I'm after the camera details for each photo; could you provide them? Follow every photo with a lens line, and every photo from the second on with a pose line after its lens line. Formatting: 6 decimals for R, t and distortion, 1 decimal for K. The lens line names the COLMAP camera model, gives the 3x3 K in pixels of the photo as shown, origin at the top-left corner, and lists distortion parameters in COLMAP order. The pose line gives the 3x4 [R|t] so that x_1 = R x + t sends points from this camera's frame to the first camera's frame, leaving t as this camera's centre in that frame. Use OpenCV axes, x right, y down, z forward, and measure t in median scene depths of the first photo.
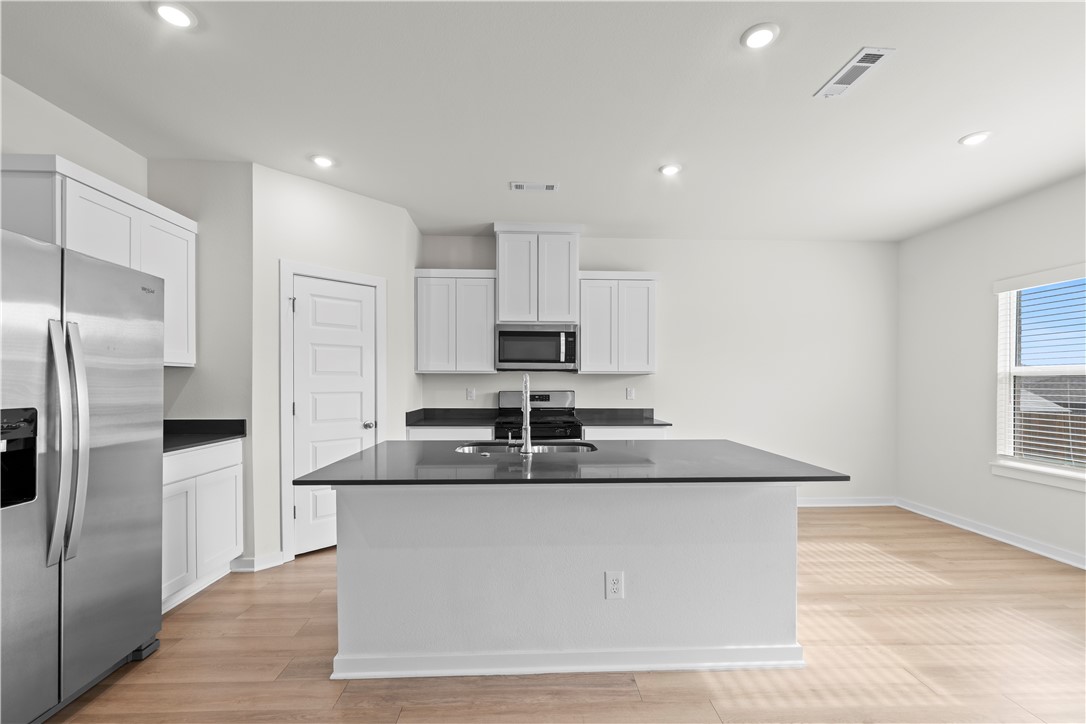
lens RADIAL K [[462.2, 0, 547.3], [0, 462.2, 386.1], [0, 0, 1]] dist [0.000183, -0.000194]
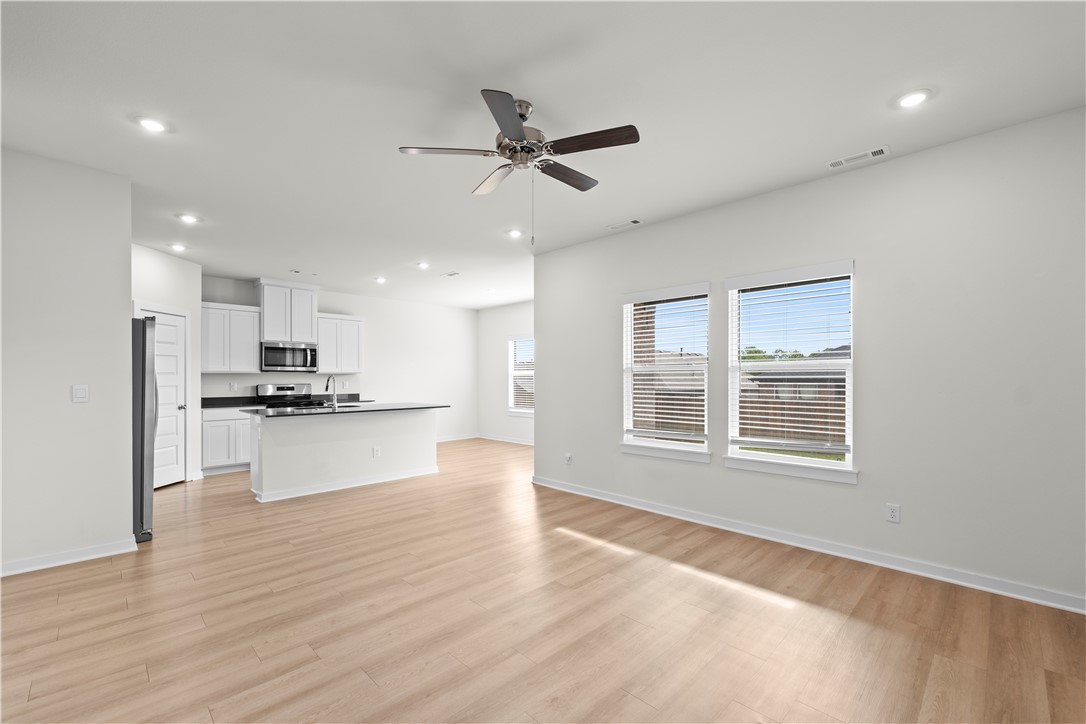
lens RADIAL K [[455.8, 0, 546.9], [0, 455.8, 379.0], [0, 0, 1]] dist [0.000796, -0.000155]
pose [[0.736903, -0.005644, 0.675975, -0.448098], [0.010727, 0.999937, -0.003344, 0.008067], [-0.675913, 0.009715, 0.736917, -0.807219]]
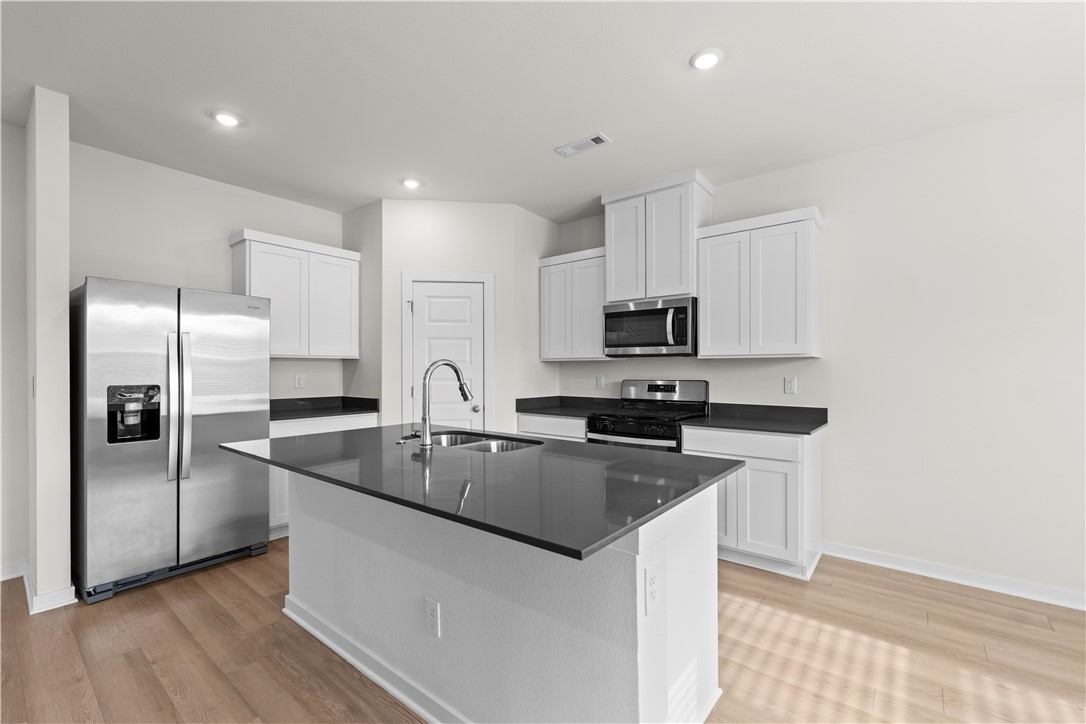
lens RADIAL K [[456.4, 0, 548.6], [0, 456.4, 373.1], [0, 0, 1]] dist [0.000394, -0.000052]
pose [[0.756780, 0.002109, -0.653667, 0.396493], [-0.004226, 0.999990, -0.001667, 0.000154], [0.653657, 0.004024, 0.756781, 0.250475]]
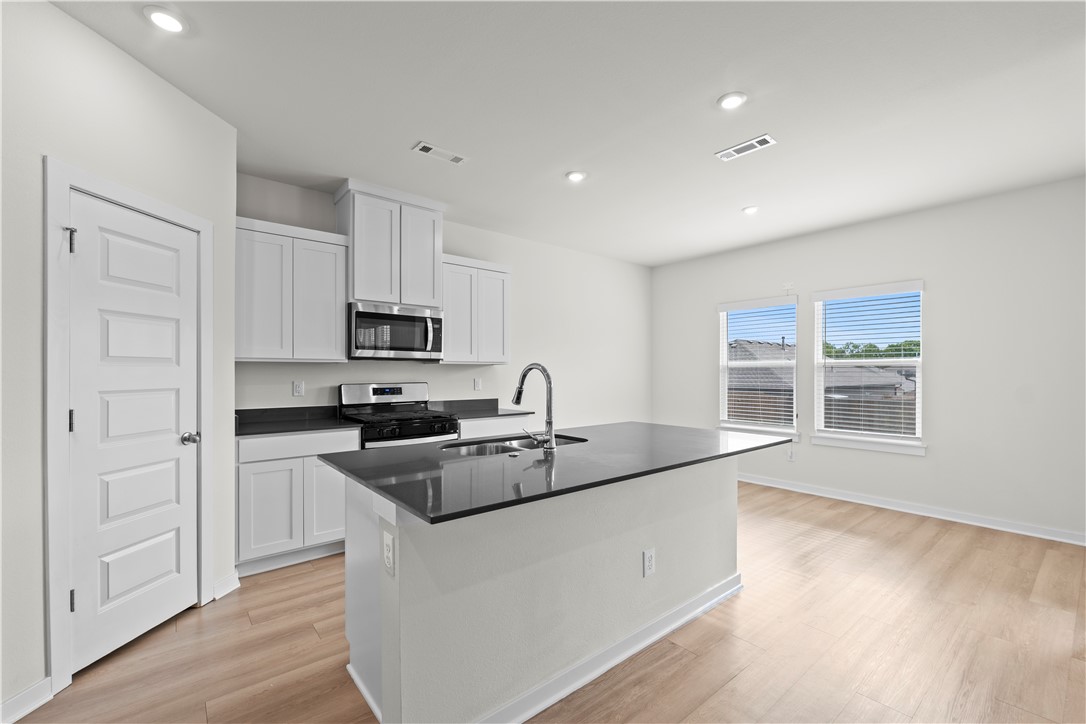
lens RADIAL K [[456.4, 0, 548.6], [0, 456.4, 373.1], [0, 0, 1]] dist [0.000394, -0.000052]
pose [[0.794811, -0.004231, 0.606842, -0.325253], [0.008841, 0.999950, -0.004608, -0.001743], [-0.606792, 0.009028, 0.794809, 0.143173]]
